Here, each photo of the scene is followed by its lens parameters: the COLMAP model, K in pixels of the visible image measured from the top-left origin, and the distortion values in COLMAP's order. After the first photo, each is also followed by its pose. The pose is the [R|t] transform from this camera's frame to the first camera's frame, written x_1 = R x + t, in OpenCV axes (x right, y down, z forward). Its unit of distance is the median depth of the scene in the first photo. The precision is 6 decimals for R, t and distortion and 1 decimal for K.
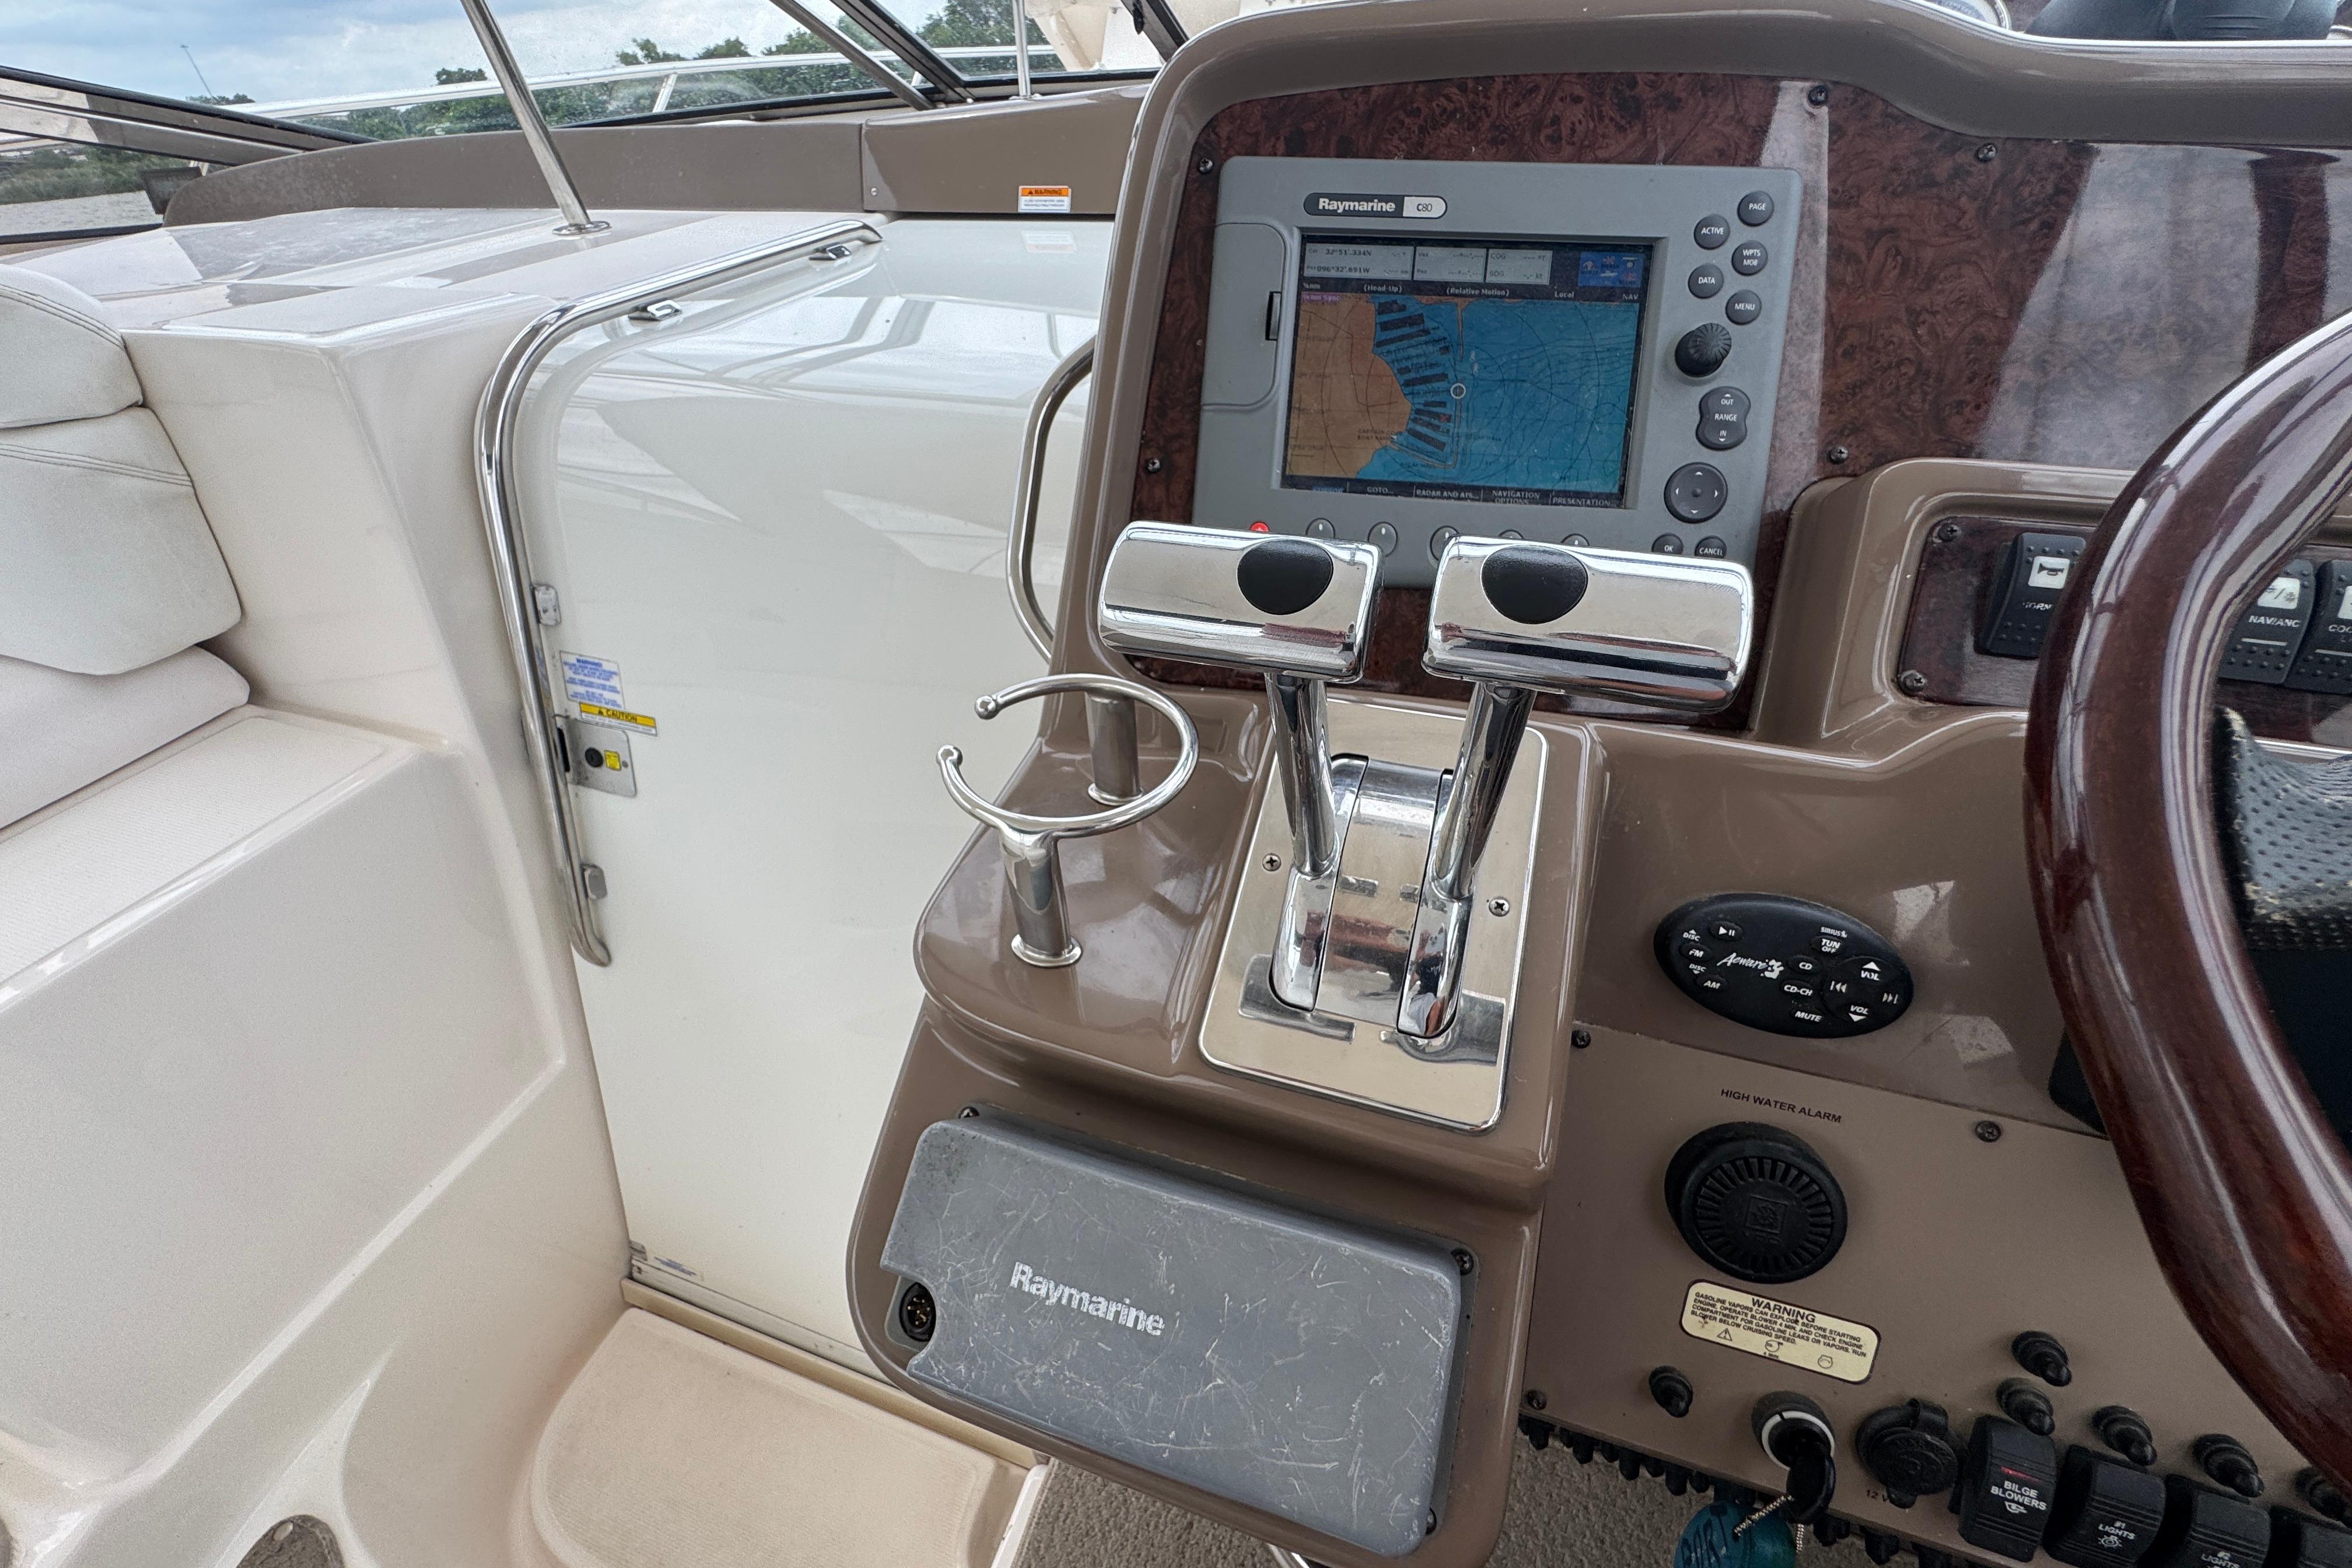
lens RADIAL K [[942.2, 0, 1175.0], [0, 942.2, 782.5], [0, 0, 1]] dist [-0.004063, -0.000088]
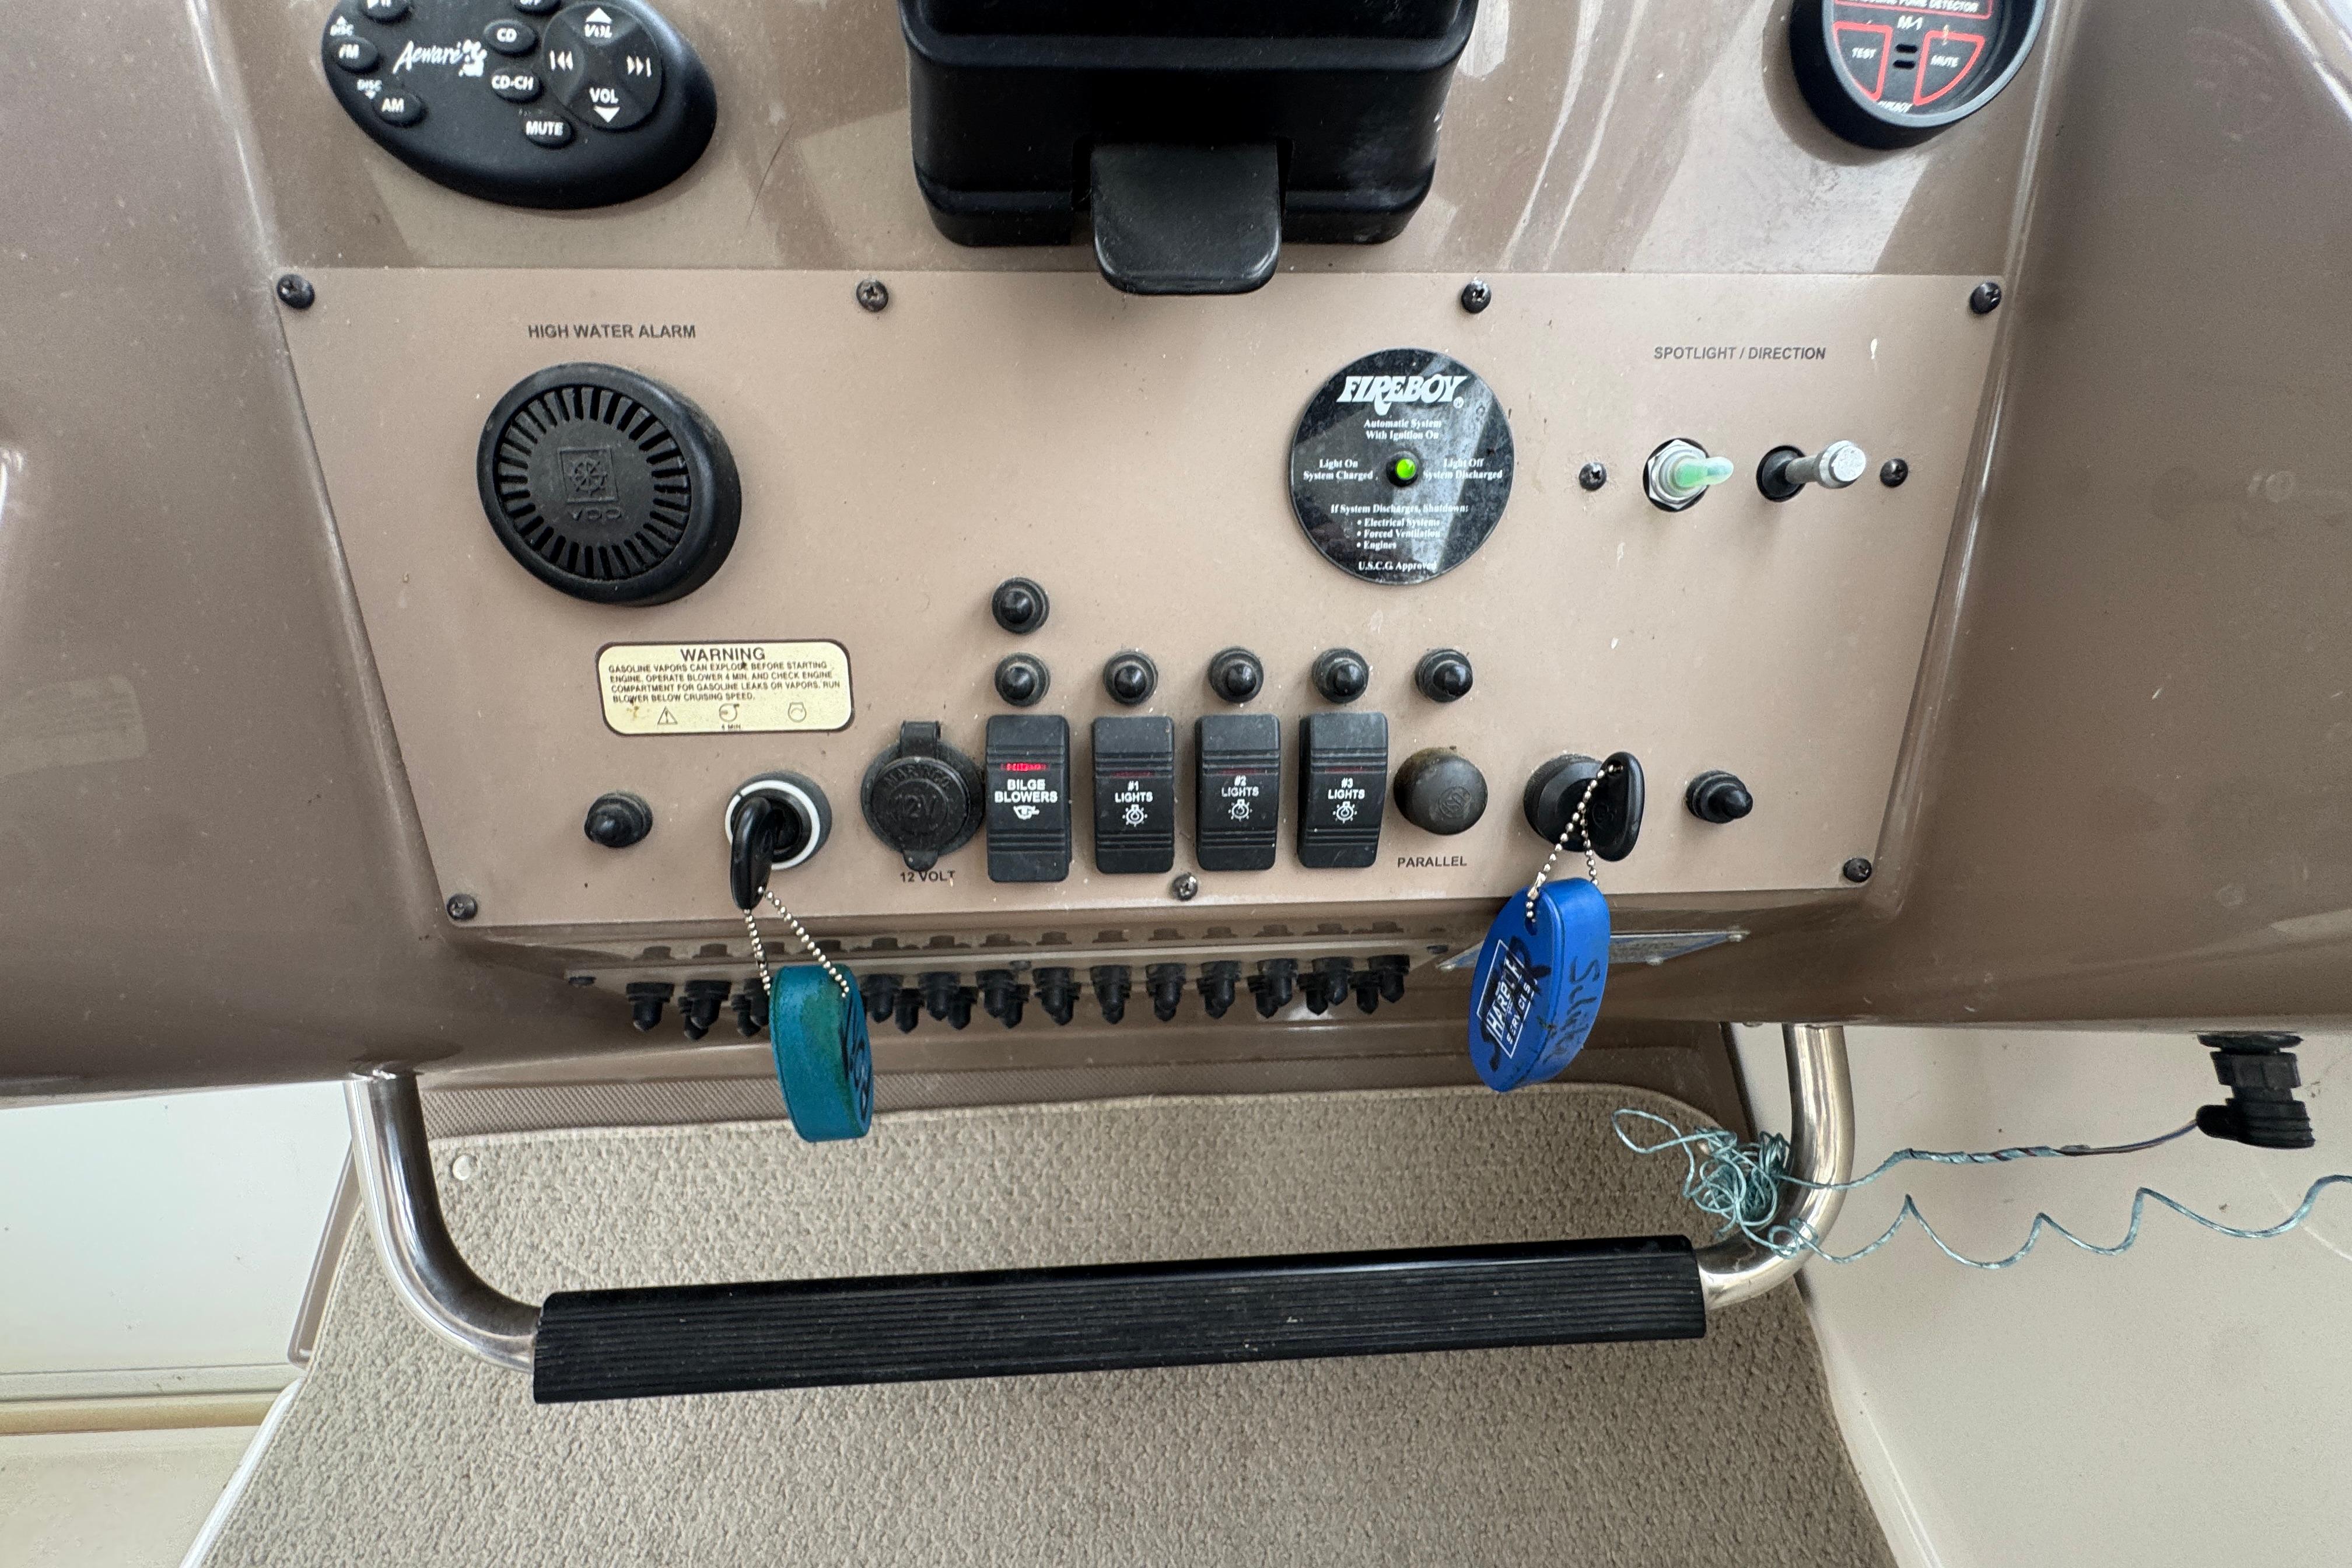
lens RADIAL K [[942.2, 0, 1181.0], [0, 942.2, 787.7], [0, 0, 1]] dist [-0.004063, -0.000088]
pose [[0.928830, -0.213261, 0.302977, 0.614333], [0.187408, 0.975837, 0.112341, 0.541093], [-0.319614, -0.047566, 0.946353, 0.189246]]
